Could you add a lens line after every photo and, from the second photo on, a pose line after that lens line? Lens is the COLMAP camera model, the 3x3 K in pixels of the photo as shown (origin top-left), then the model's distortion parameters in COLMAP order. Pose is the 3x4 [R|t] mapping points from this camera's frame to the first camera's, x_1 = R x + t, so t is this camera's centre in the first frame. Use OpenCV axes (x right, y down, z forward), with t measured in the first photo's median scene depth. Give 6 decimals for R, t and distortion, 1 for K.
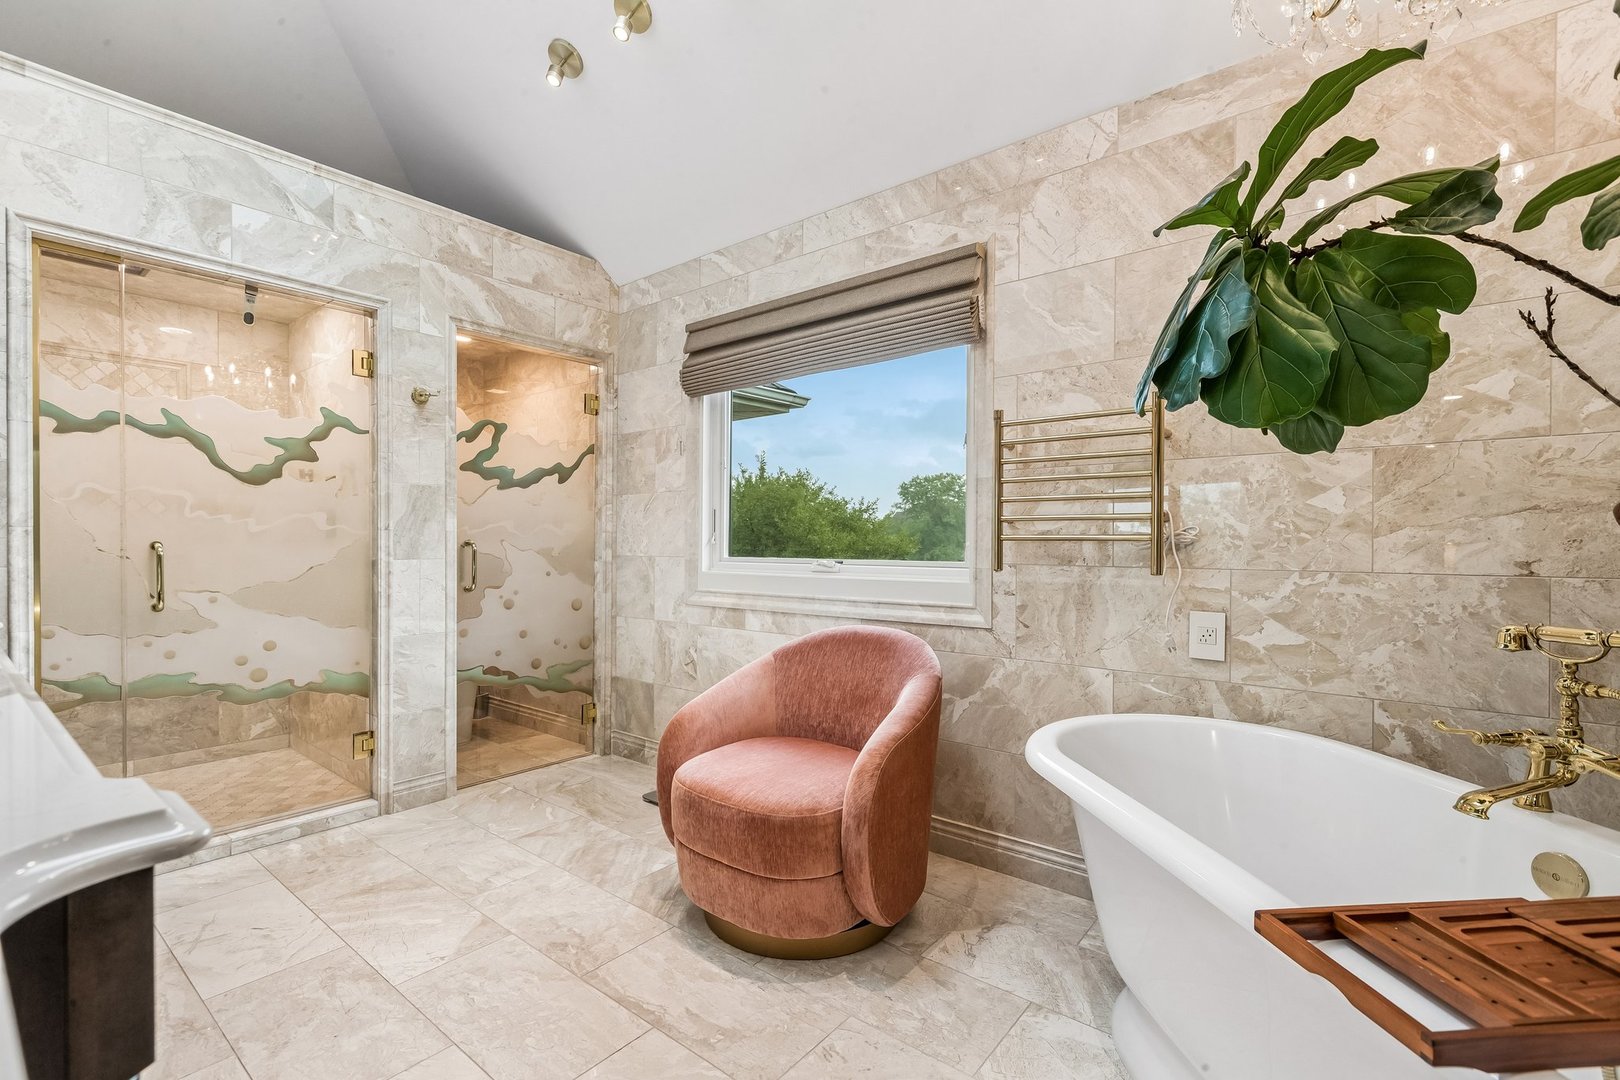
lens RADIAL K [[725.3, 0, 810.0], [0, 725.3, 547.9], [0, 0, 1]] dist [0.000019, 0.000539]
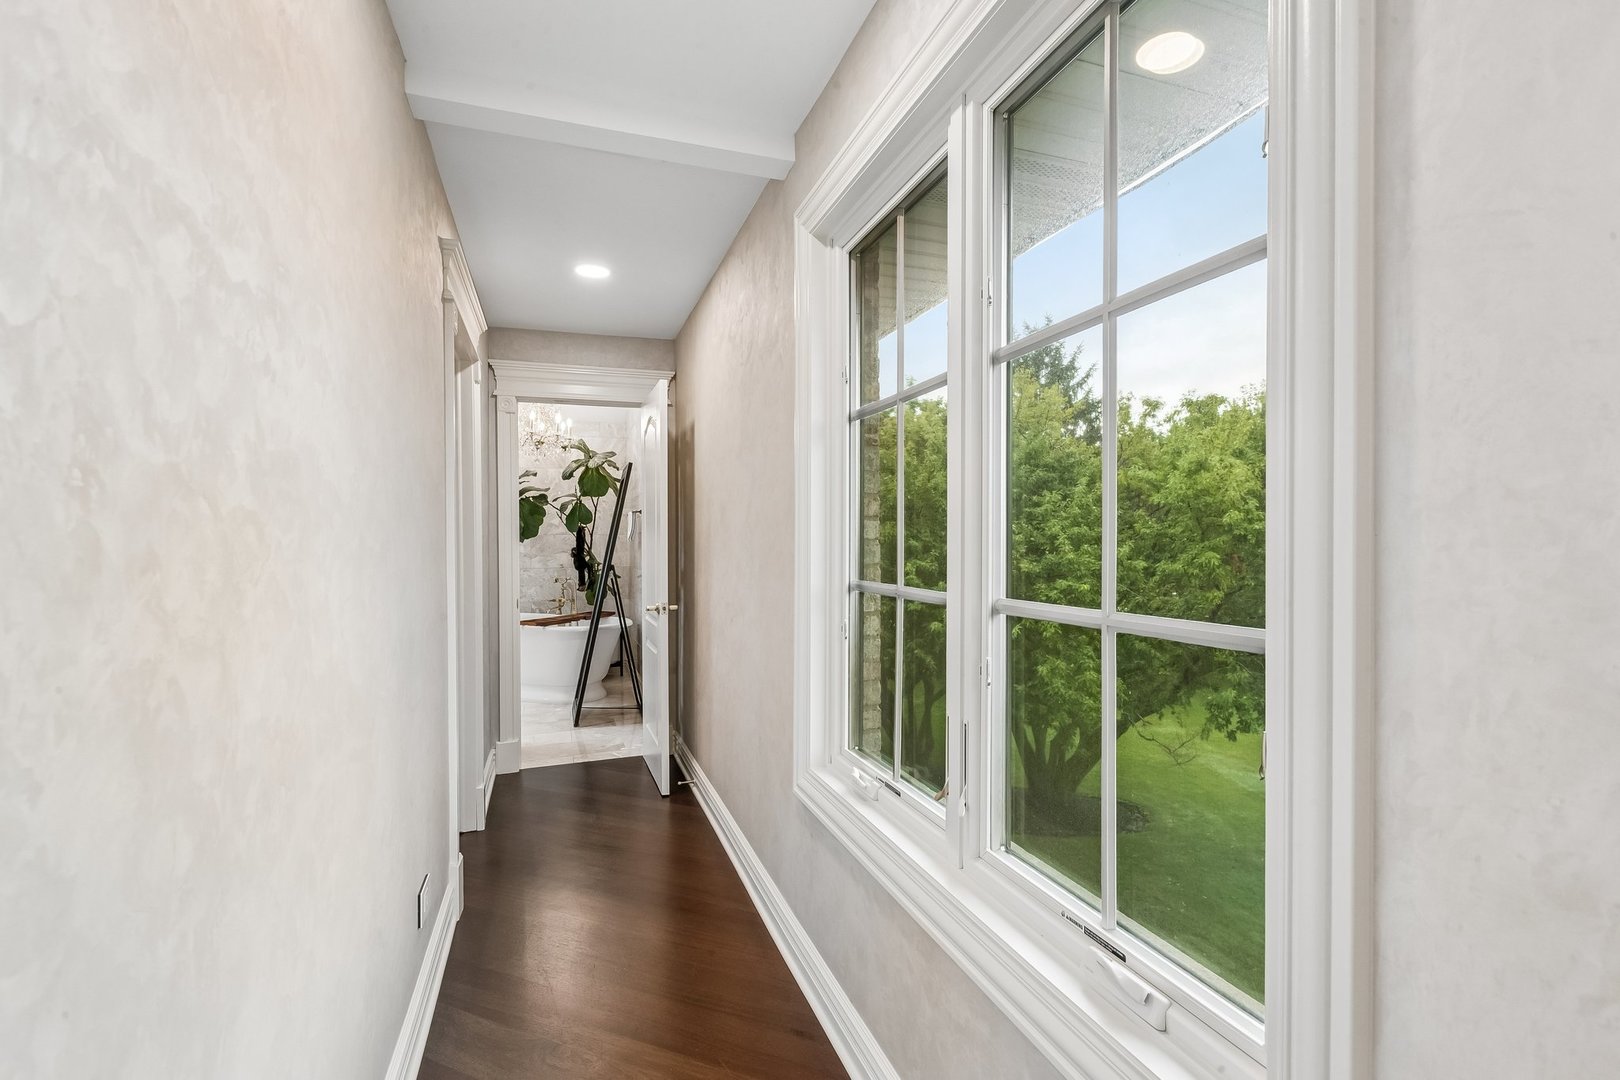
lens RADIAL K [[725.3, 0, 810.0], [0, 725.3, 547.9], [0, 0, 1]] dist [0.000019, 0.000539]
pose [[0.521670, -0.011791, 0.853066, -0.896468], [0.011715, 0.999909, 0.006657, -0.042361], [-0.853067, 0.006521, 0.521761, -1.176410]]
